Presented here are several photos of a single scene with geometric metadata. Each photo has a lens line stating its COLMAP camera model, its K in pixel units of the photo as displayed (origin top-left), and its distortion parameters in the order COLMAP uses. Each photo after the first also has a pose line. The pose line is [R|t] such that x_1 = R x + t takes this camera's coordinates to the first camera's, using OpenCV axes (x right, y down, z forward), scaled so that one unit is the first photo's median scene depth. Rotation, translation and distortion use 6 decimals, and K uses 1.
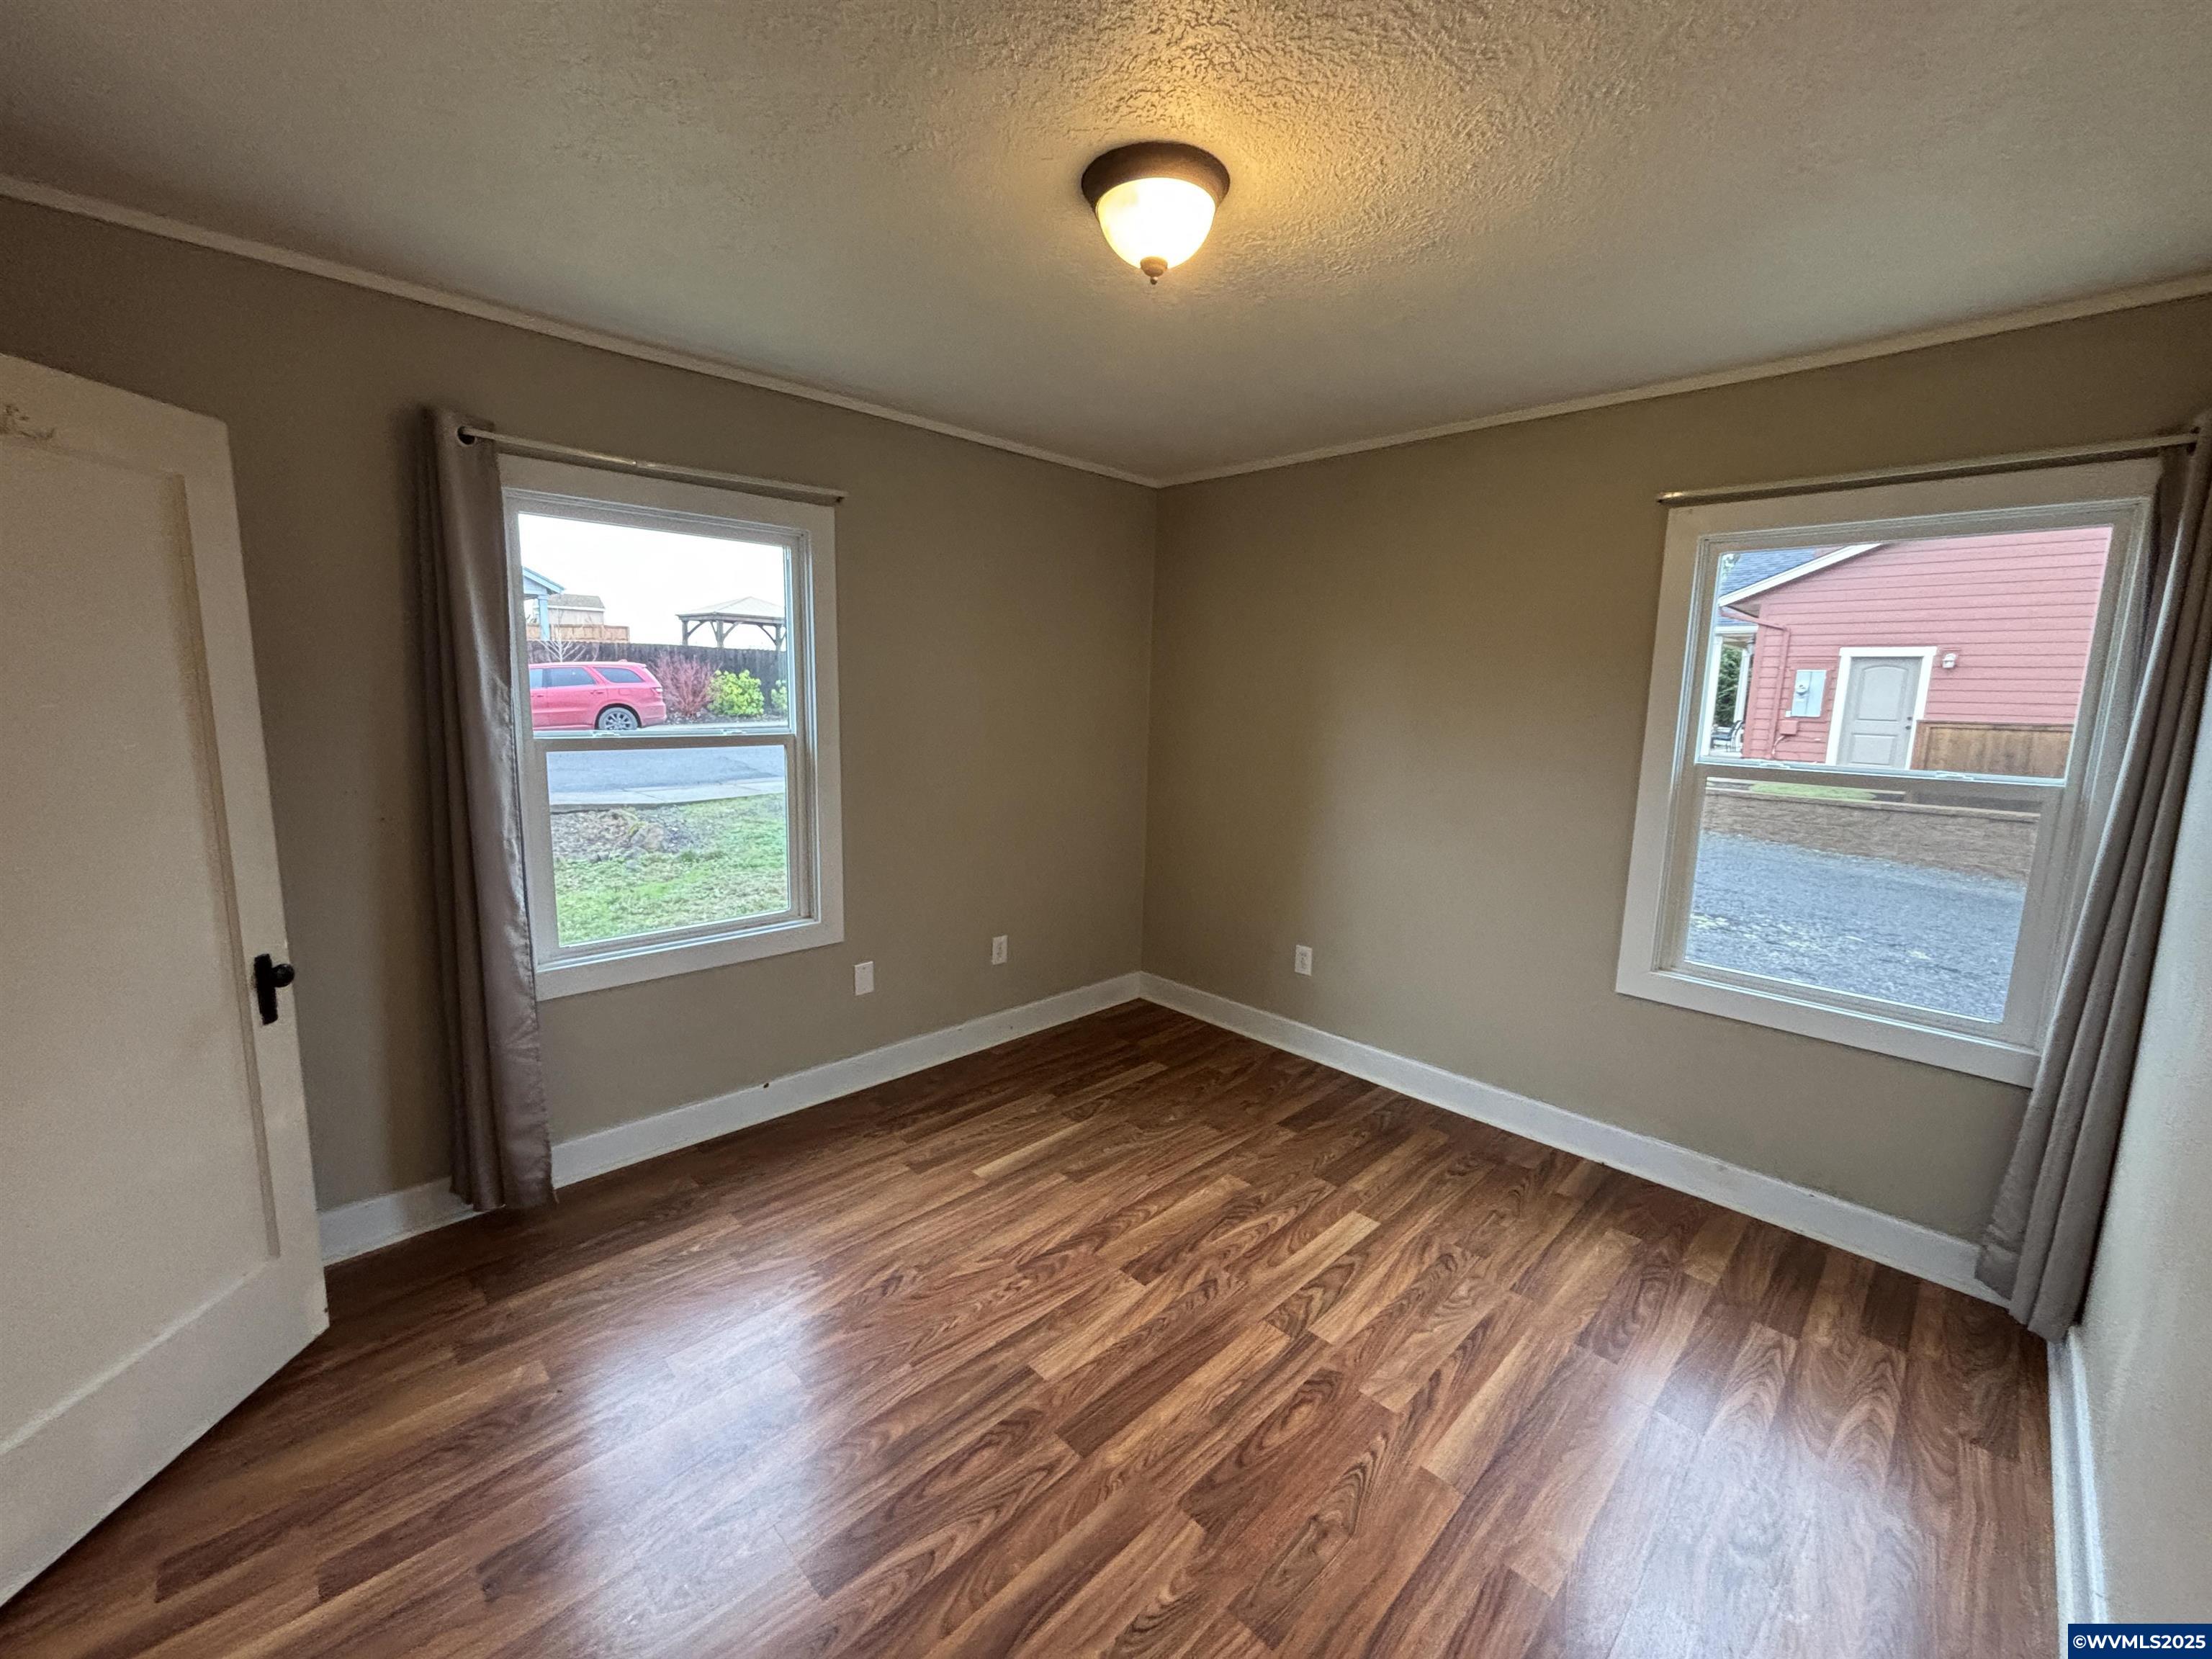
lens RADIAL K [[896.4, 0, 1106.8], [0, 896.4, 818.9], [0, 0, 1]] dist [-0.002590, 0.000346]
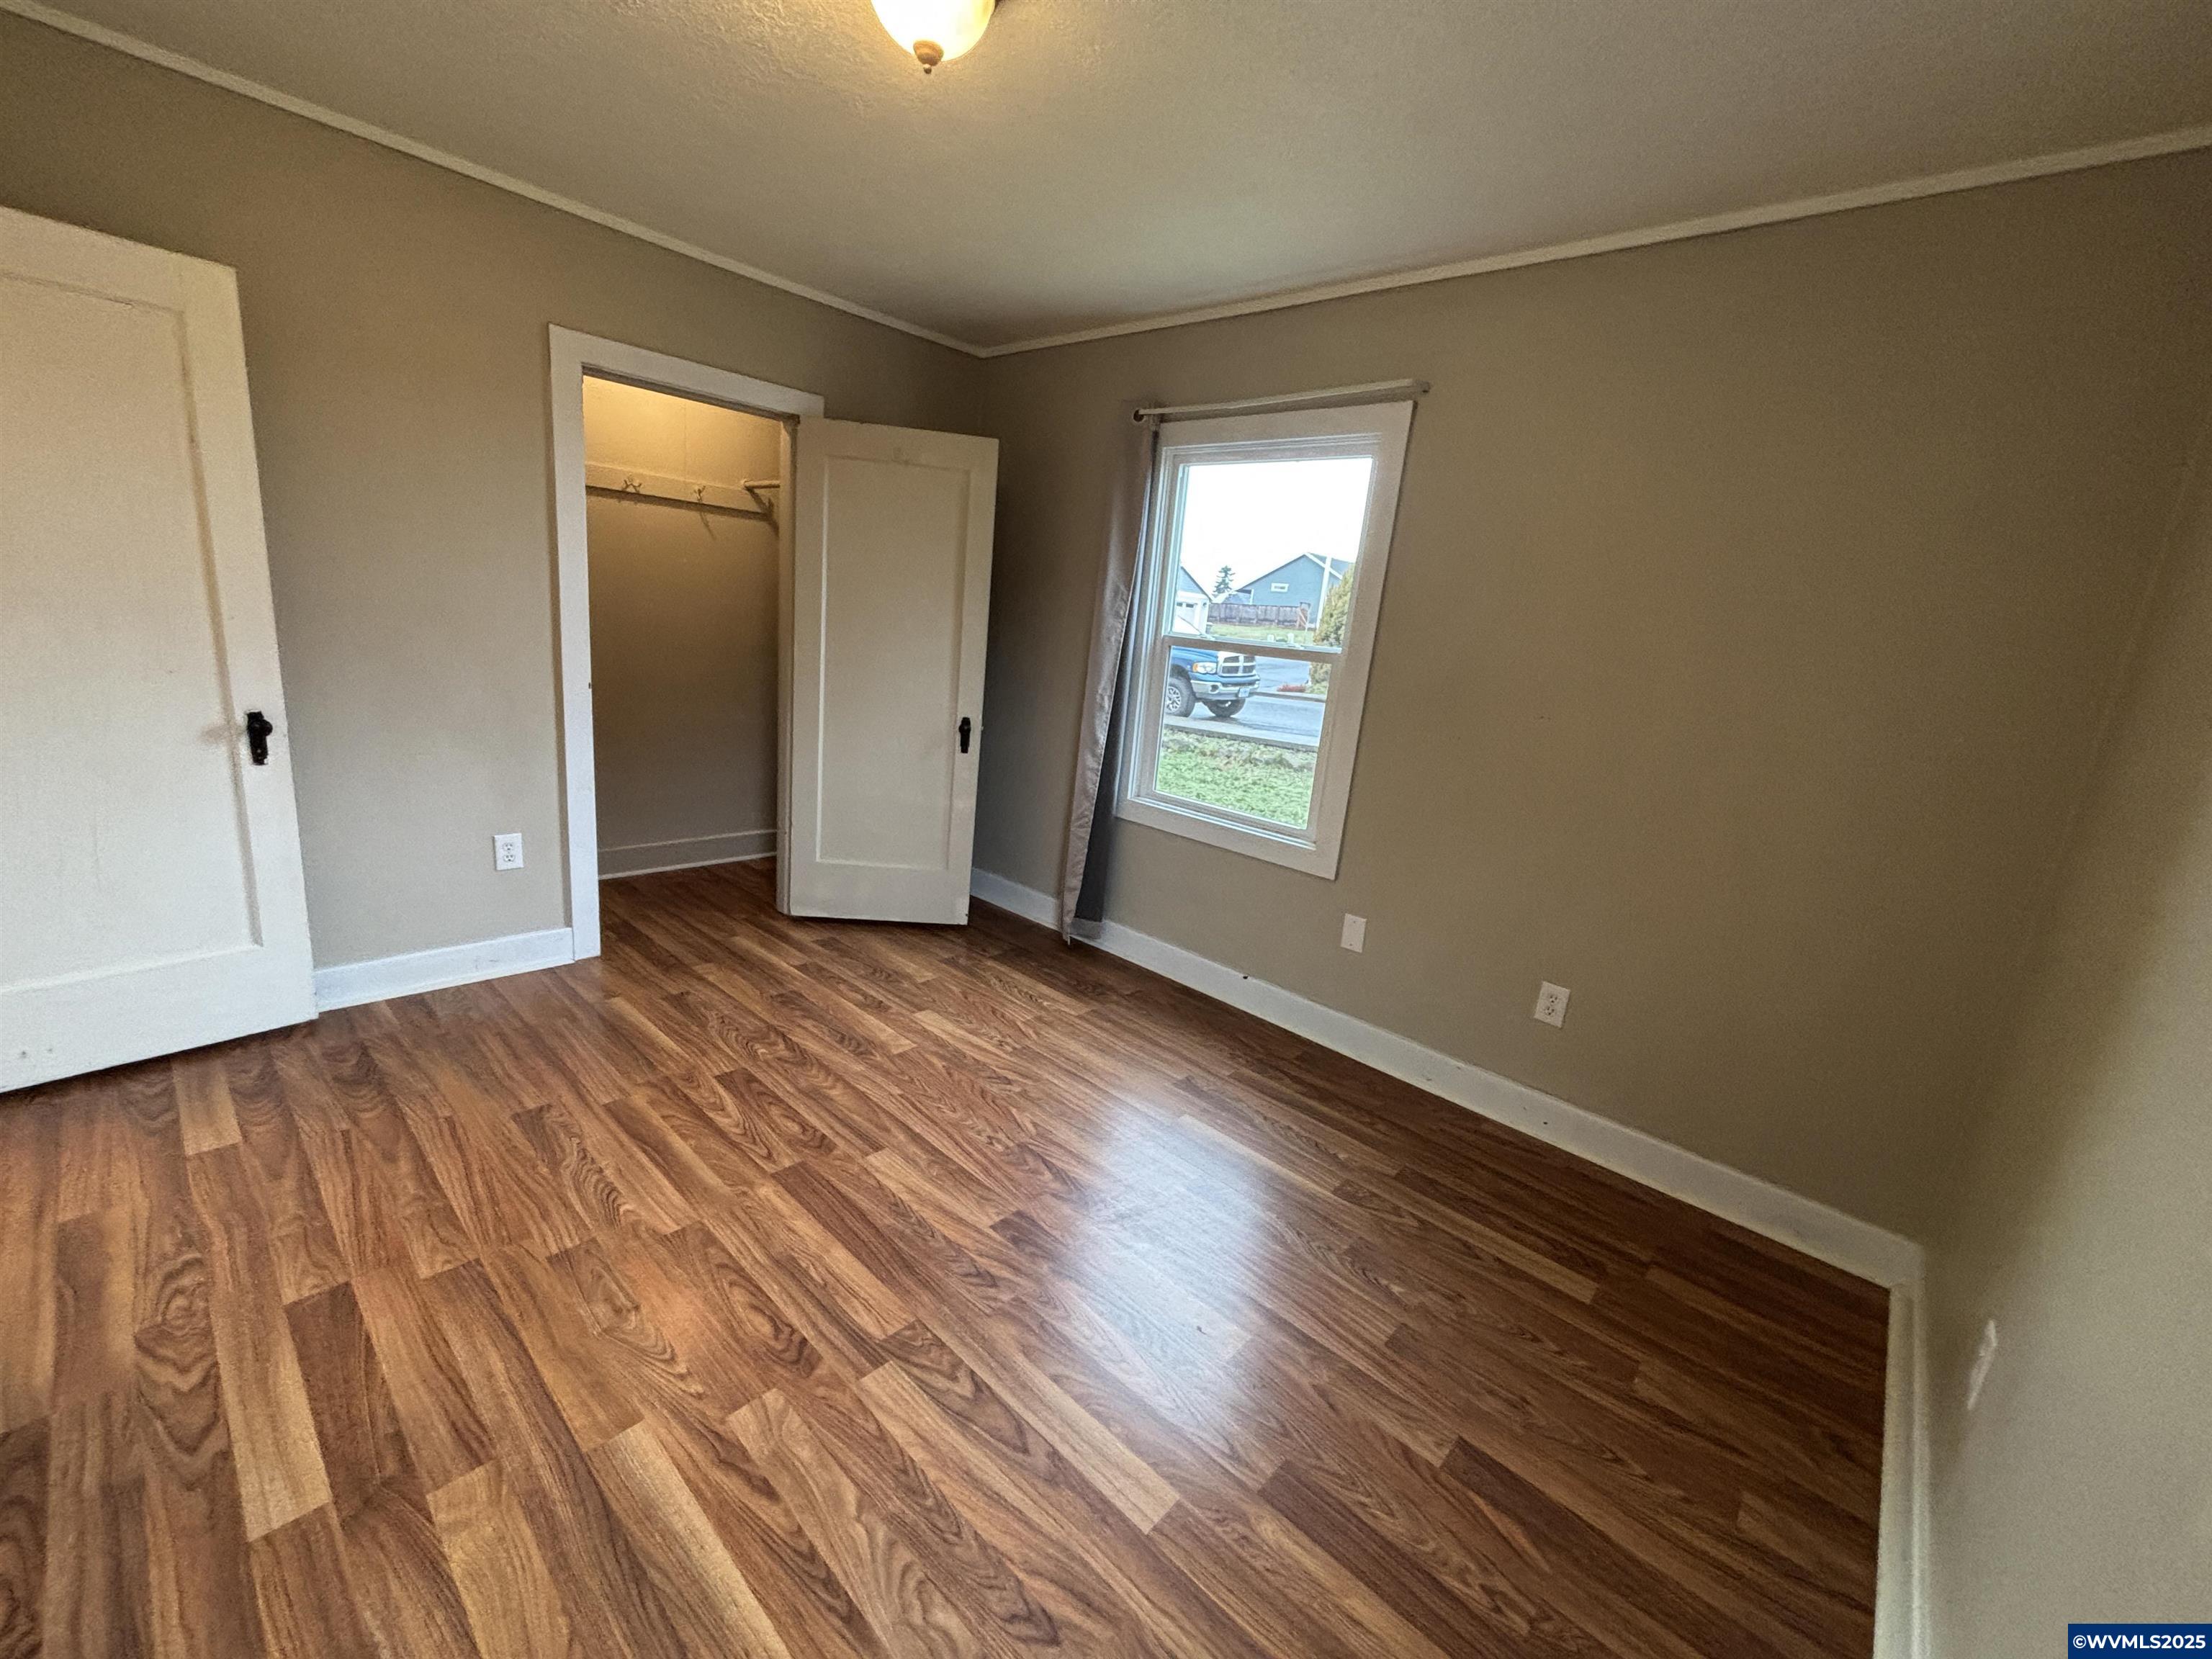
lens RADIAL K [[890.7, 0, 1110.3], [0, 890.7, 821.6], [0, 0, 1]] dist [0.016325, 0.000153]
pose [[0.062868, 0.215333, -0.974515, 0.901949], [-0.237196, 0.951692, 0.194988, -0.075909], [0.969425, 0.218893, 0.110907, 0.999571]]
